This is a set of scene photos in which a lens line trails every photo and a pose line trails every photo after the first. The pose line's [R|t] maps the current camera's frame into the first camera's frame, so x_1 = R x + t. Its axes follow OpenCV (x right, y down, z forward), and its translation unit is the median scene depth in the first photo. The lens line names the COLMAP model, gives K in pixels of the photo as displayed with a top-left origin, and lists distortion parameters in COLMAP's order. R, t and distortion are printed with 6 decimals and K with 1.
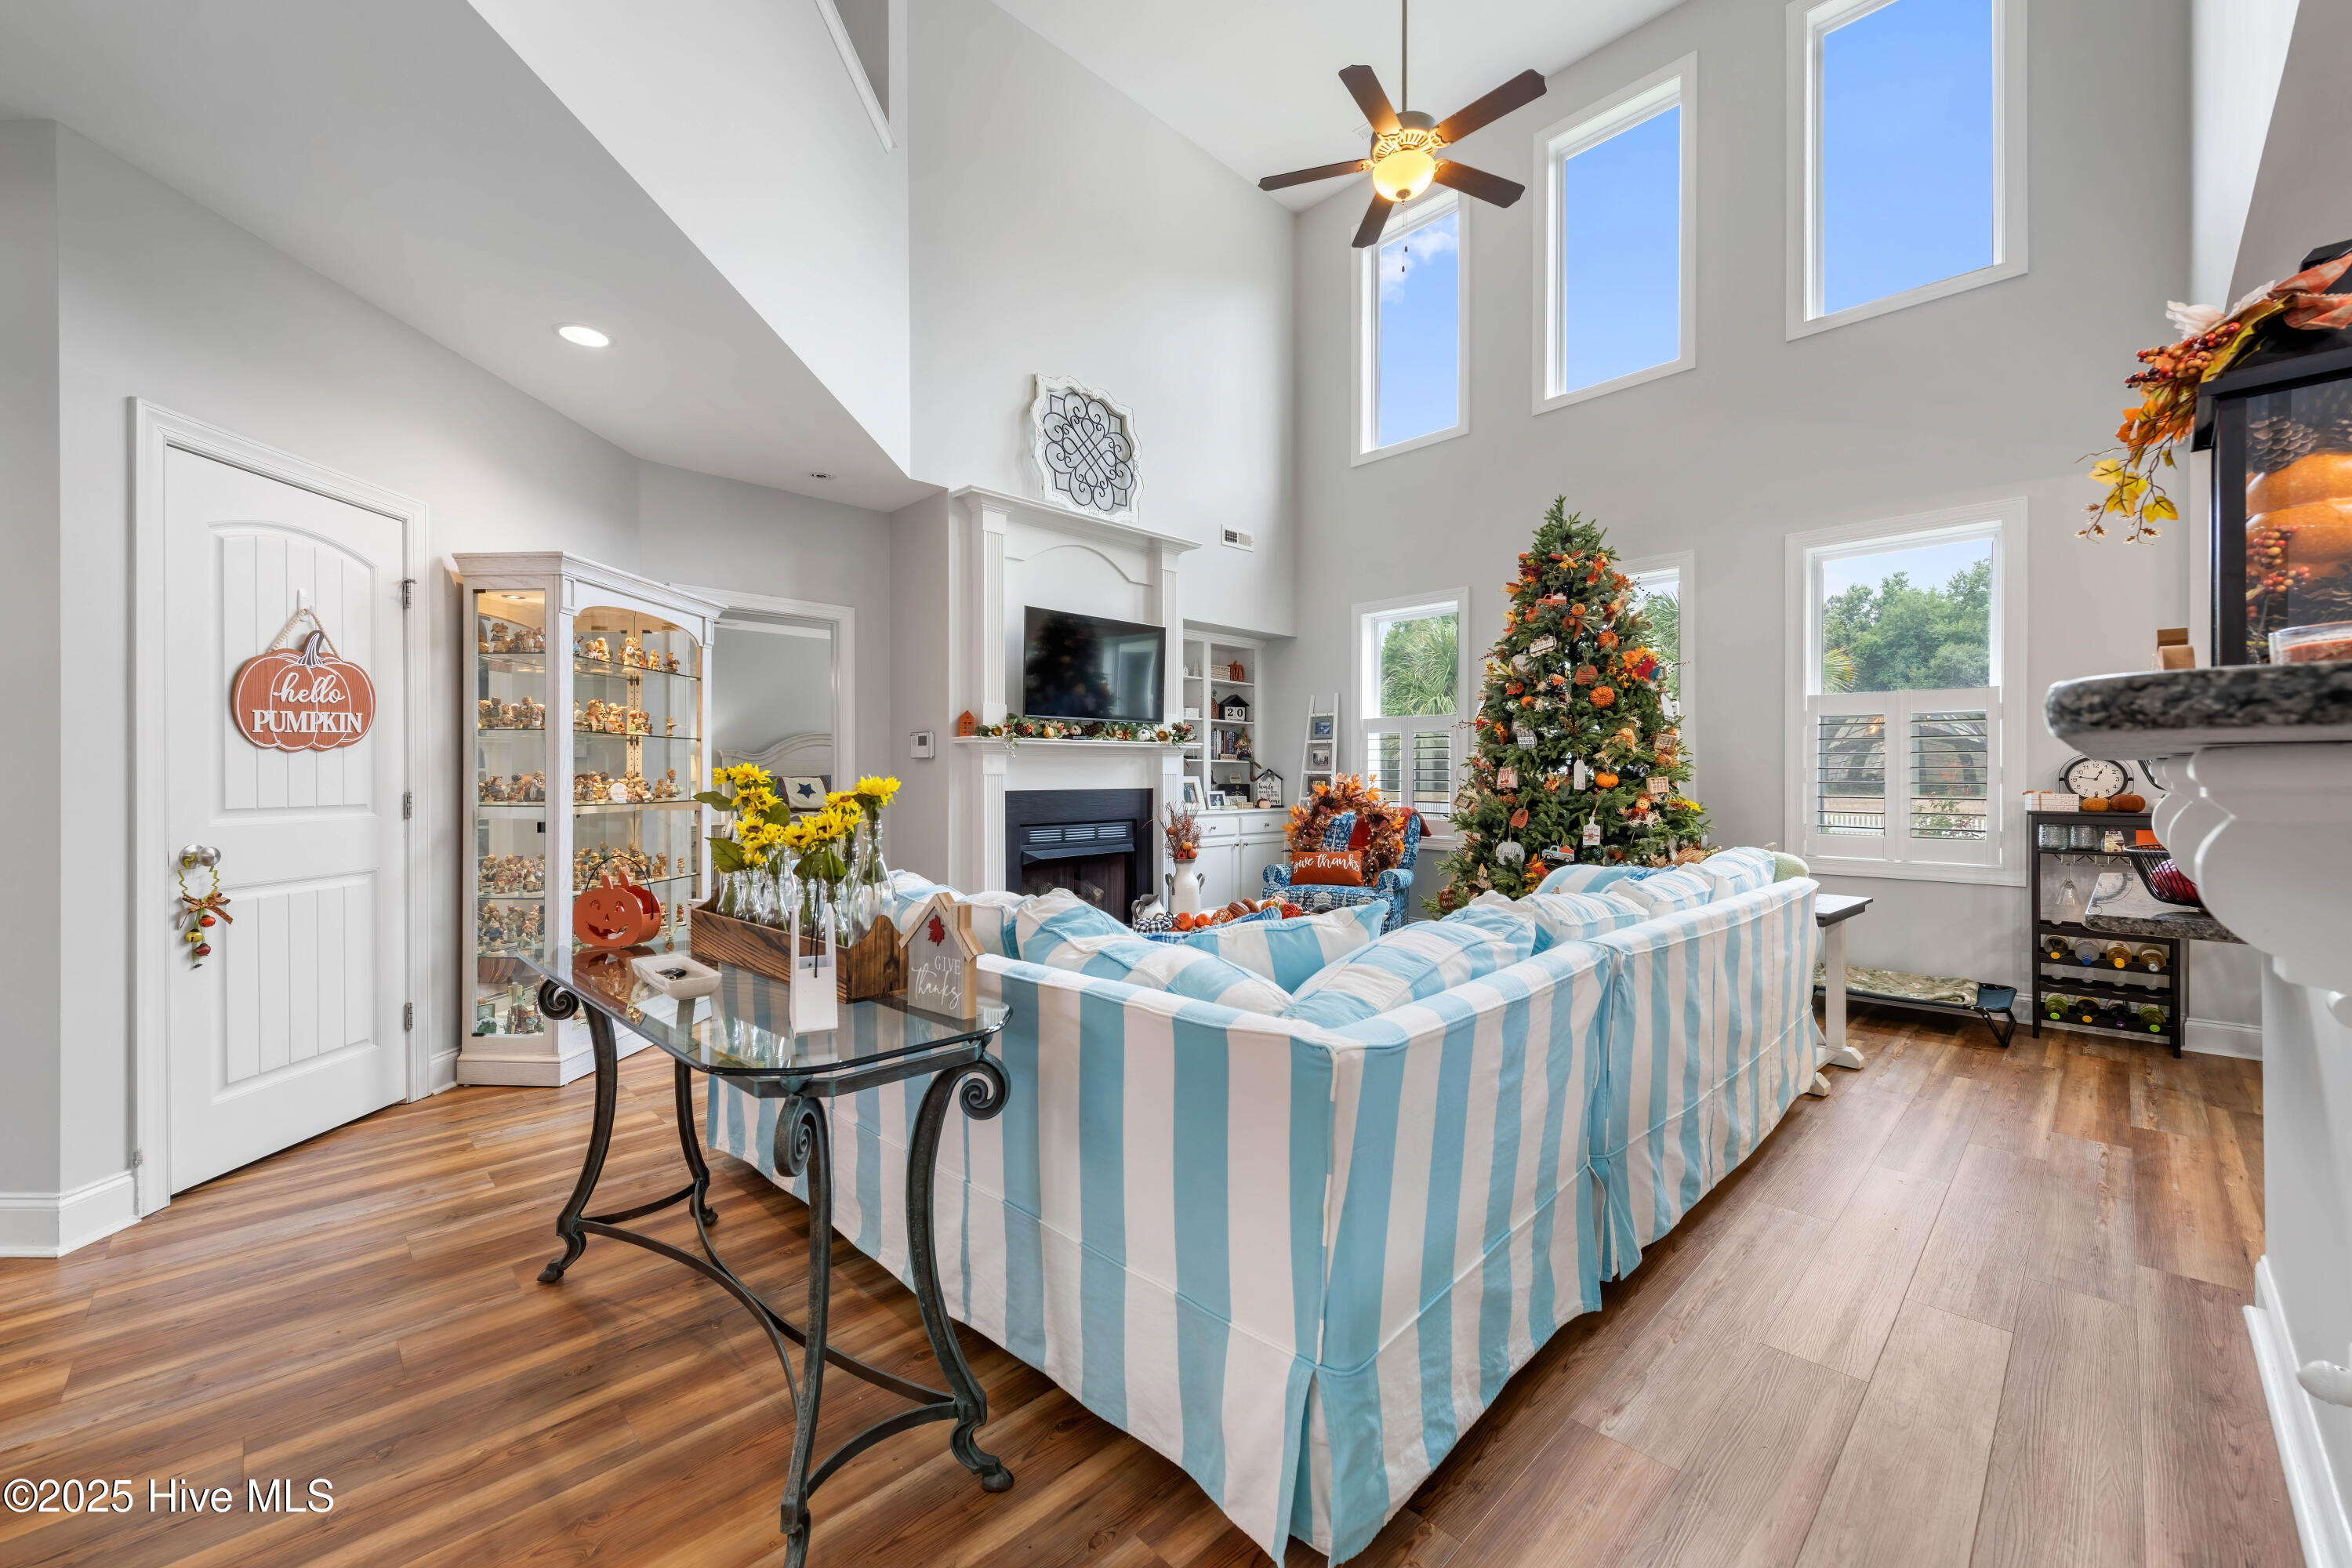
lens RADIAL K [[934.9, 0, 1196.3], [0, 934.9, 736.5], [0, 0, 1]] dist [0.003410, -0.001297]
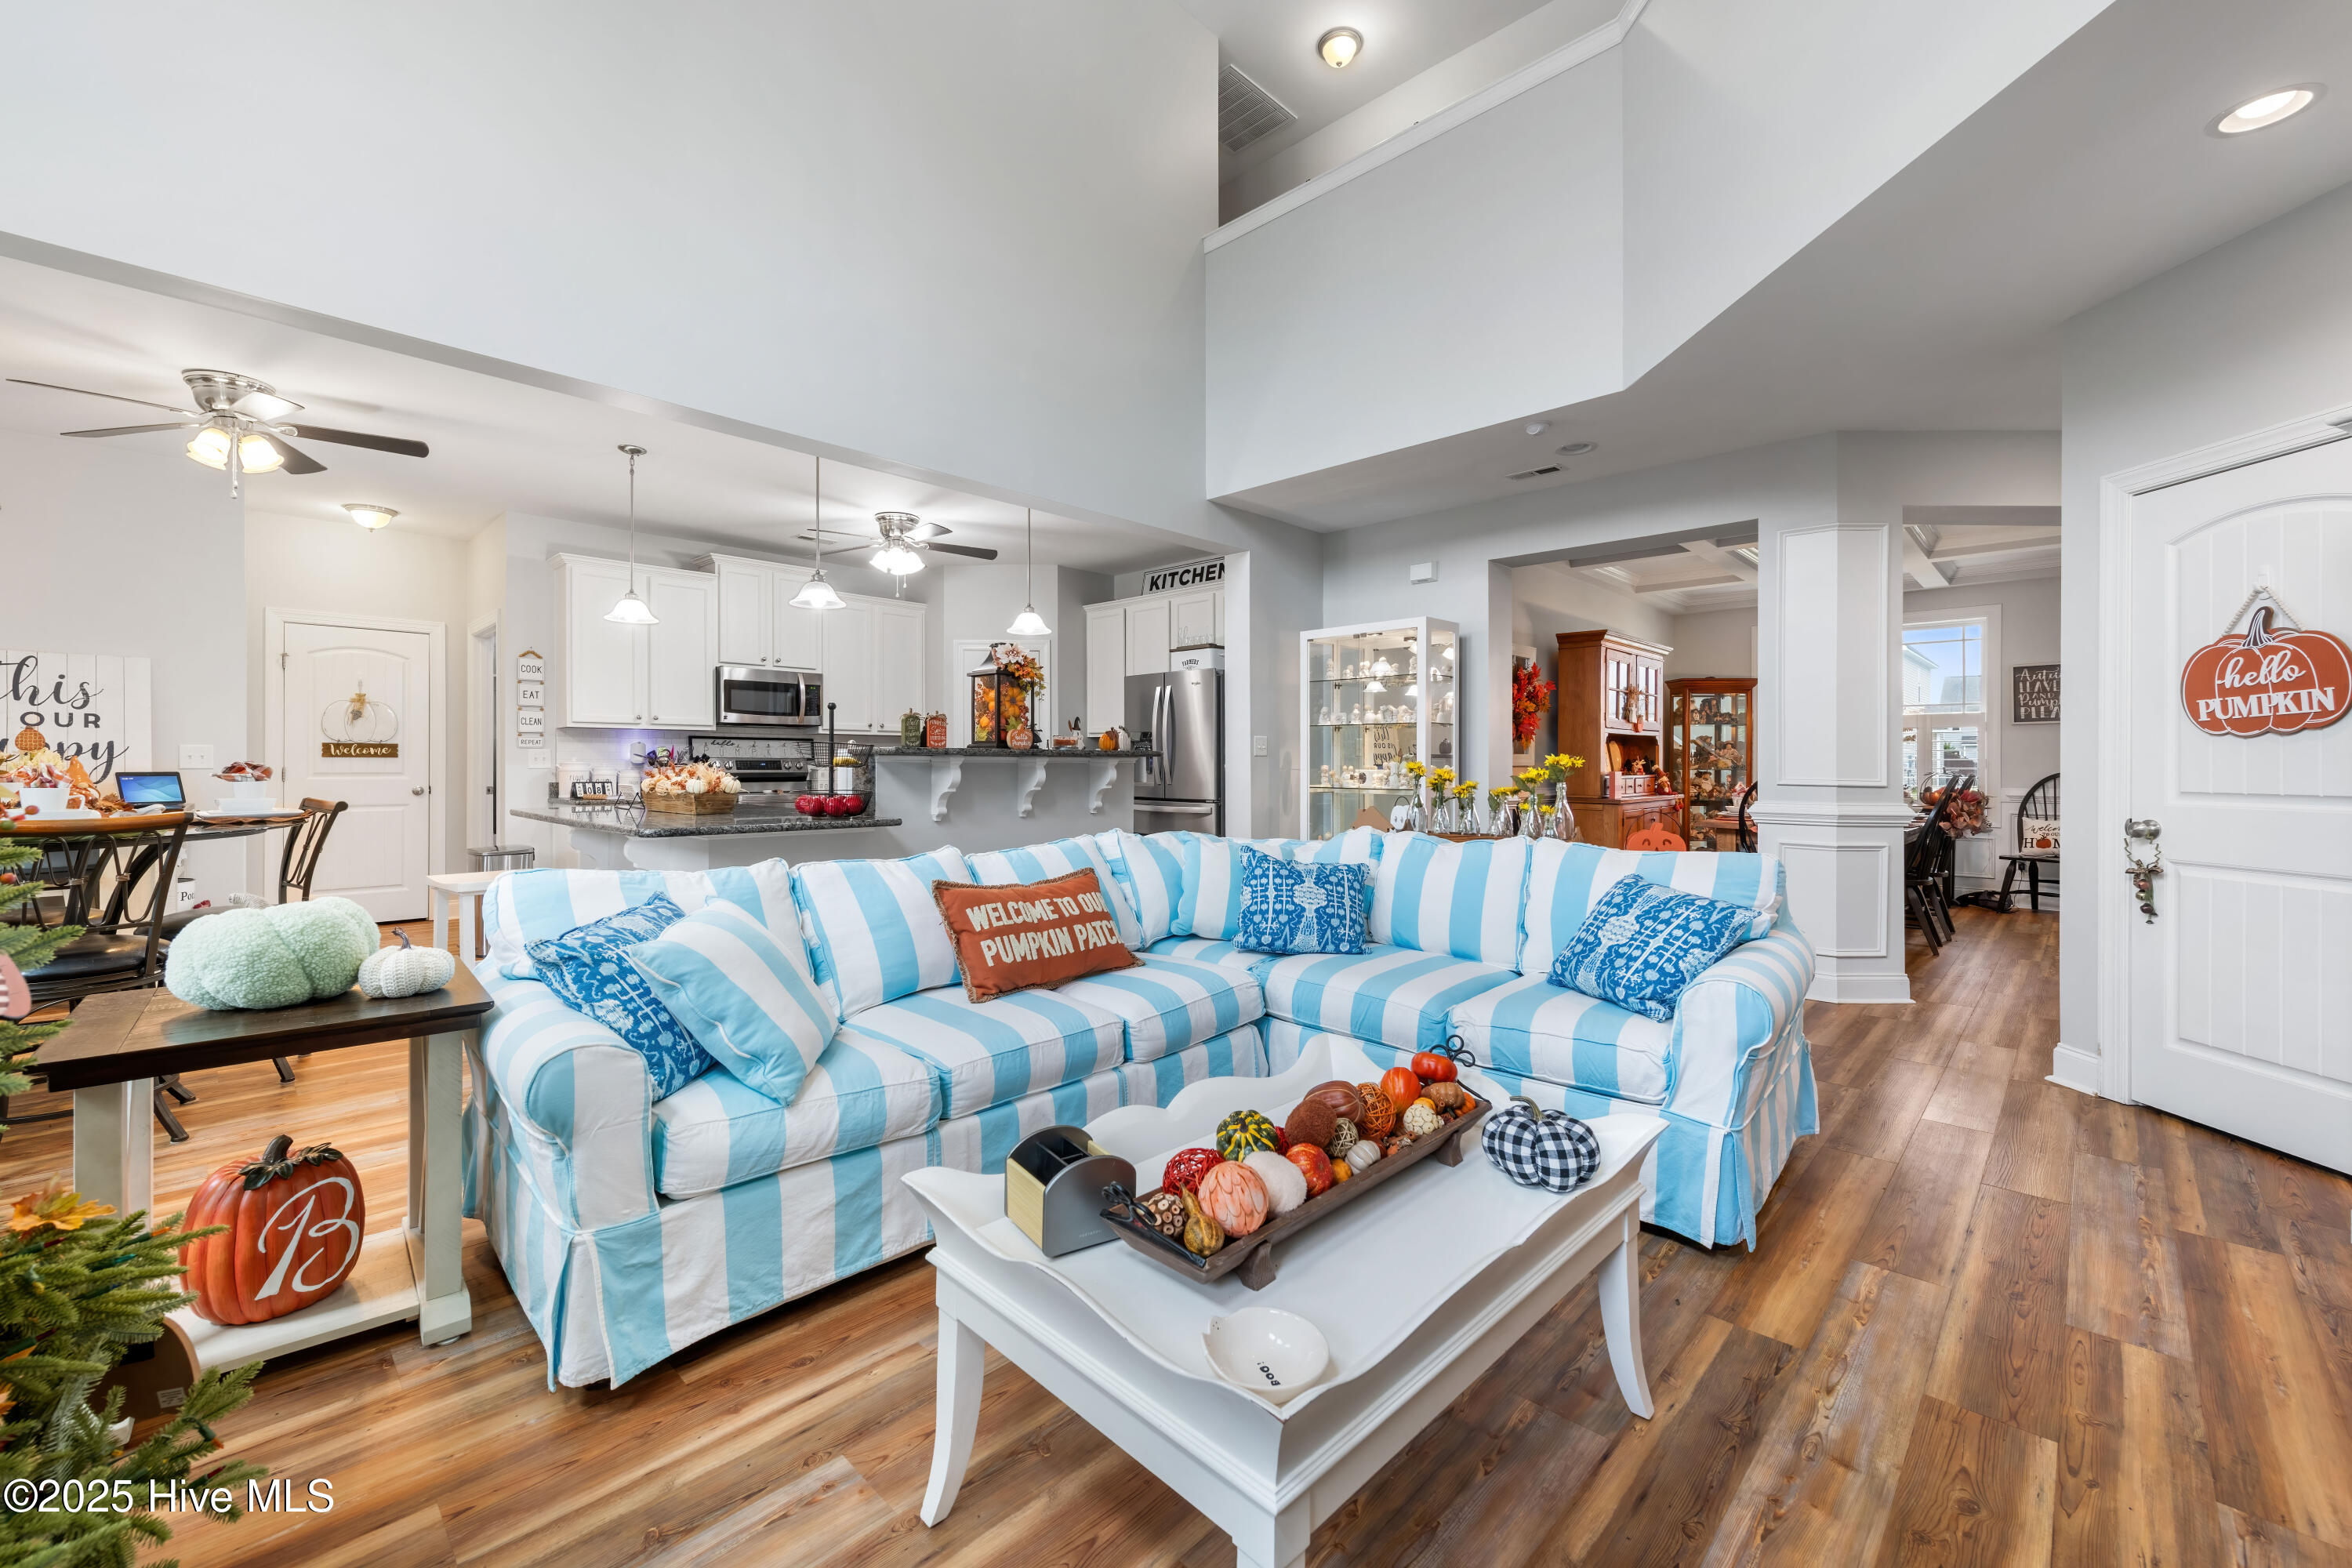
lens RADIAL K [[934.9, 0, 1191.7], [0, 934.9, 762.5], [0, 0, 1]] dist [0.003410, -0.001297]
pose [[-0.999765, 0.000455, -0.021661, 0.159413], [0.001370, 0.999105, -0.042279, 0.078741], [0.021622, -0.042299, -0.998871, 1.848145]]
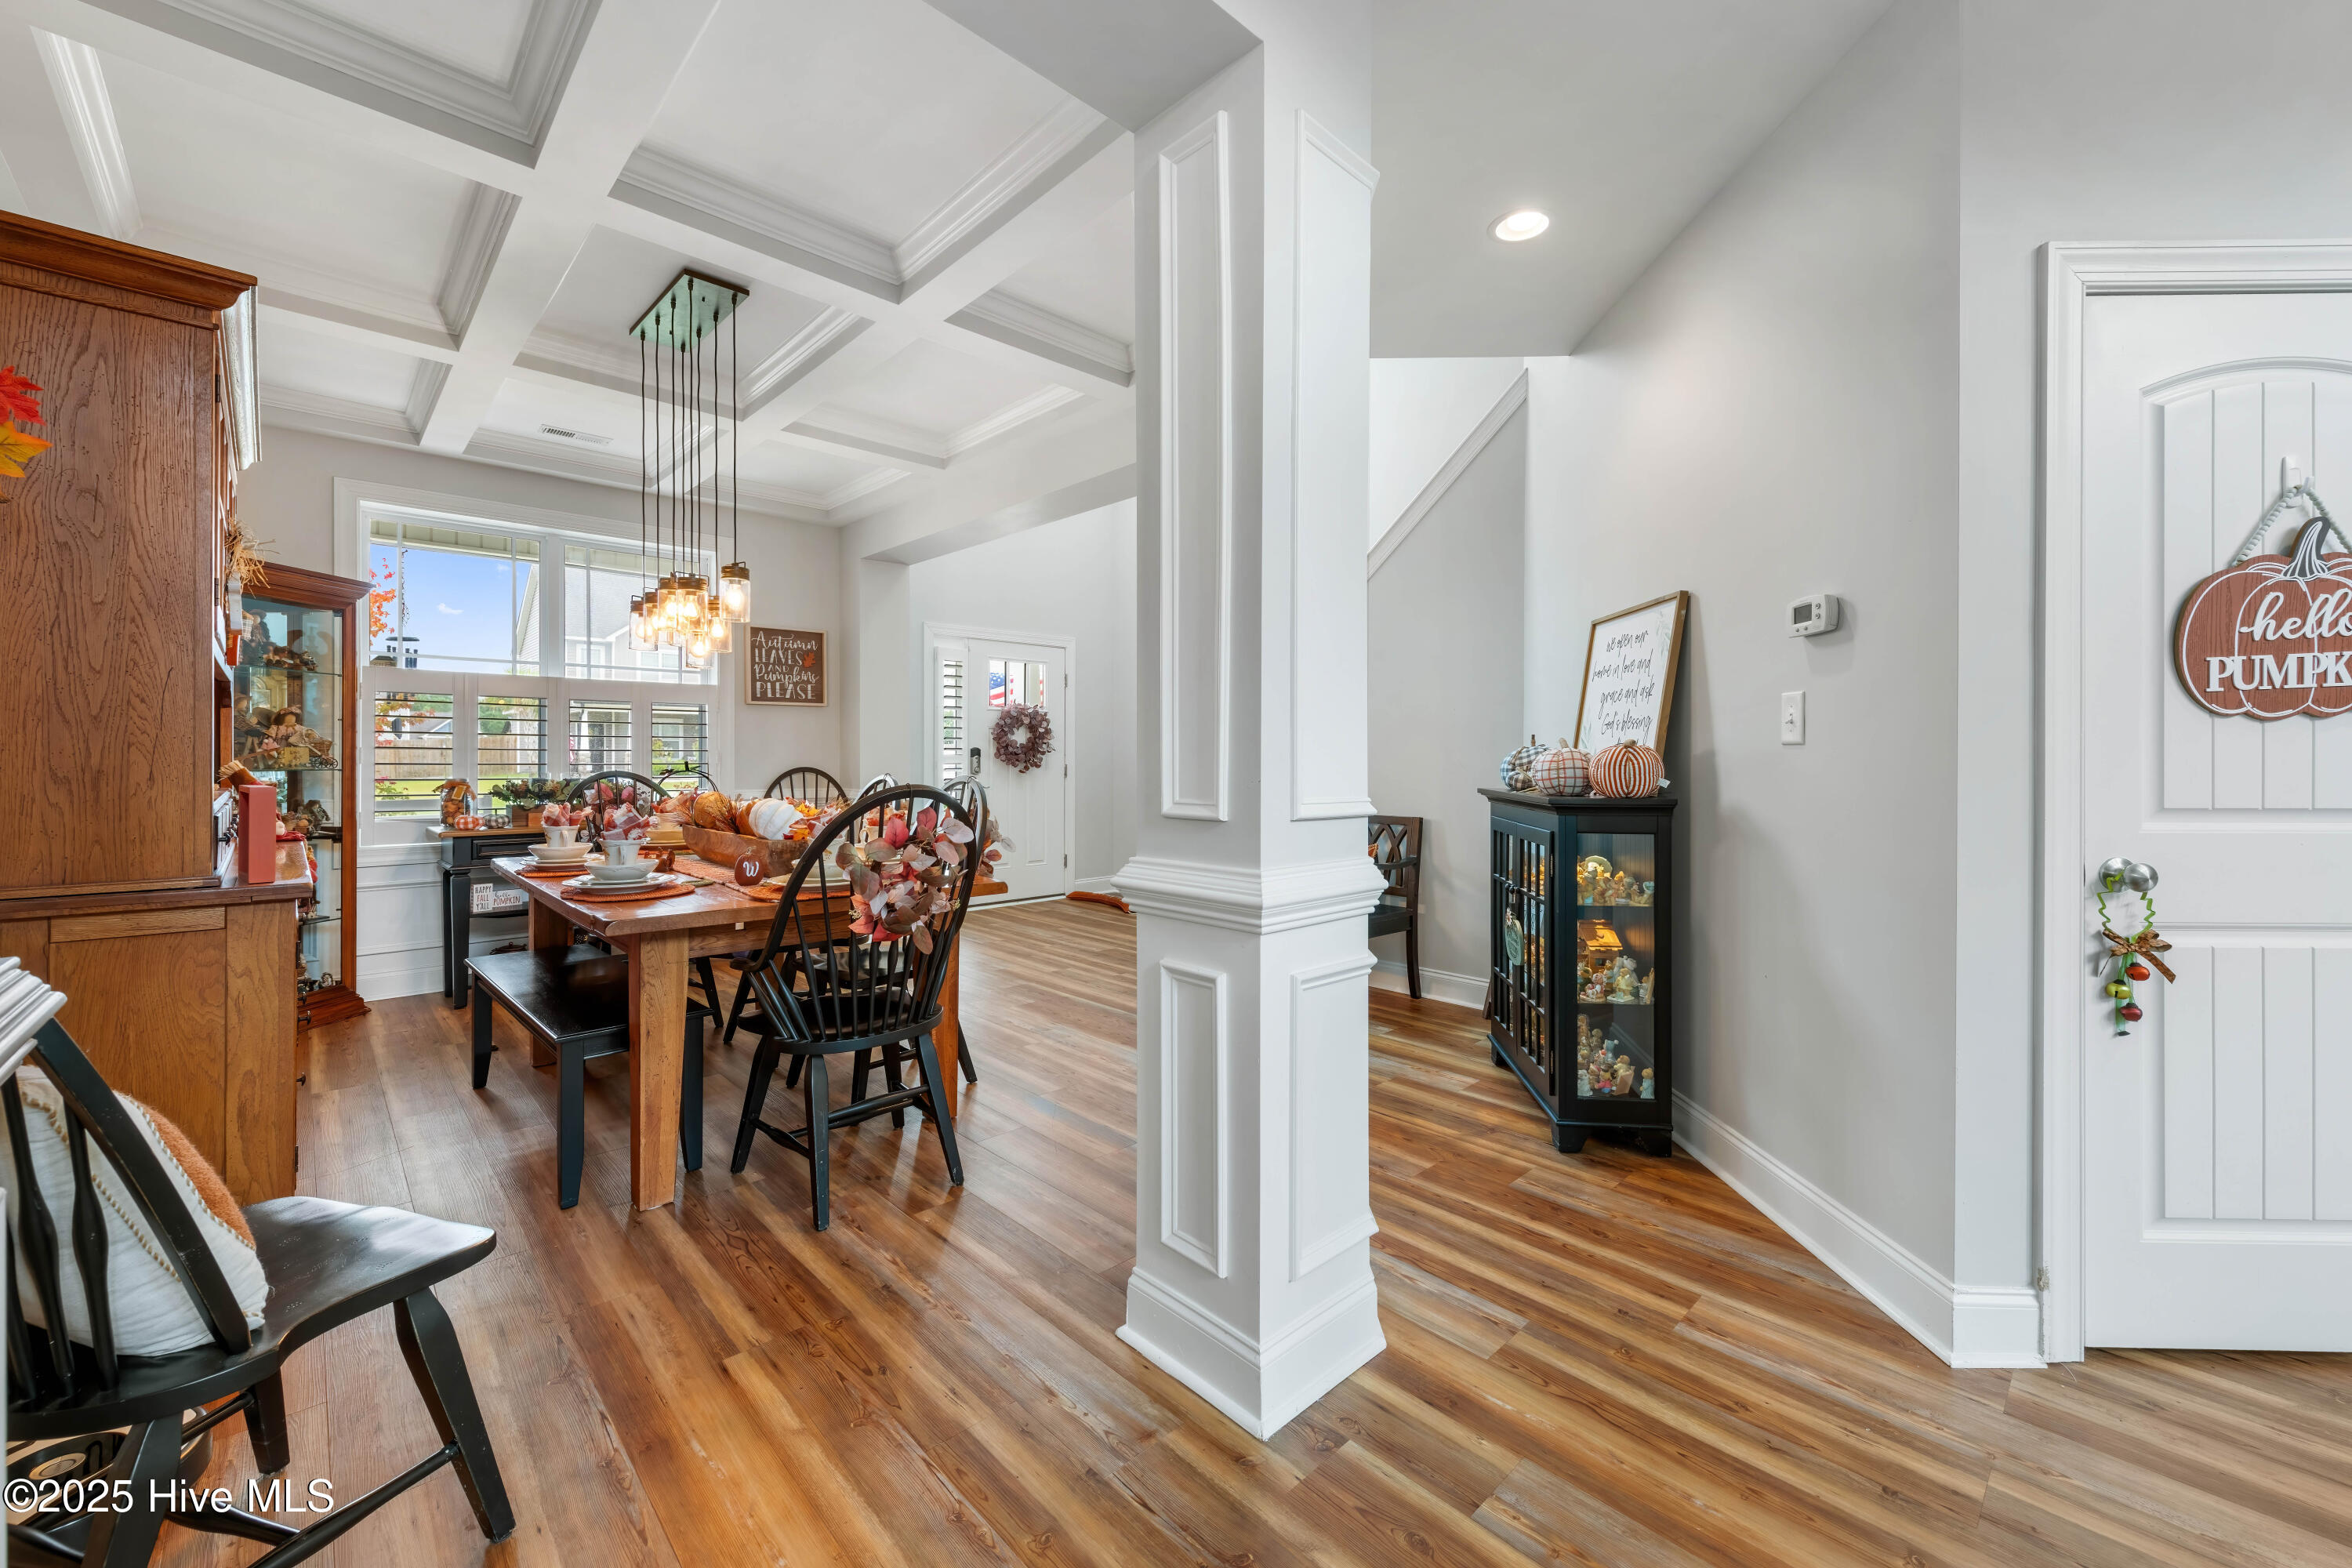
lens RADIAL K [[934.9, 0, 1186.1], [0, 934.9, 793.3], [0, 0, 1]] dist [0.003410, -0.001297]
pose [[-0.041540, 0.041898, -0.998258, -0.279225], [0.039942, 0.998391, 0.040242, 0.010887], [0.998338, -0.038201, -0.043147, 0.272167]]
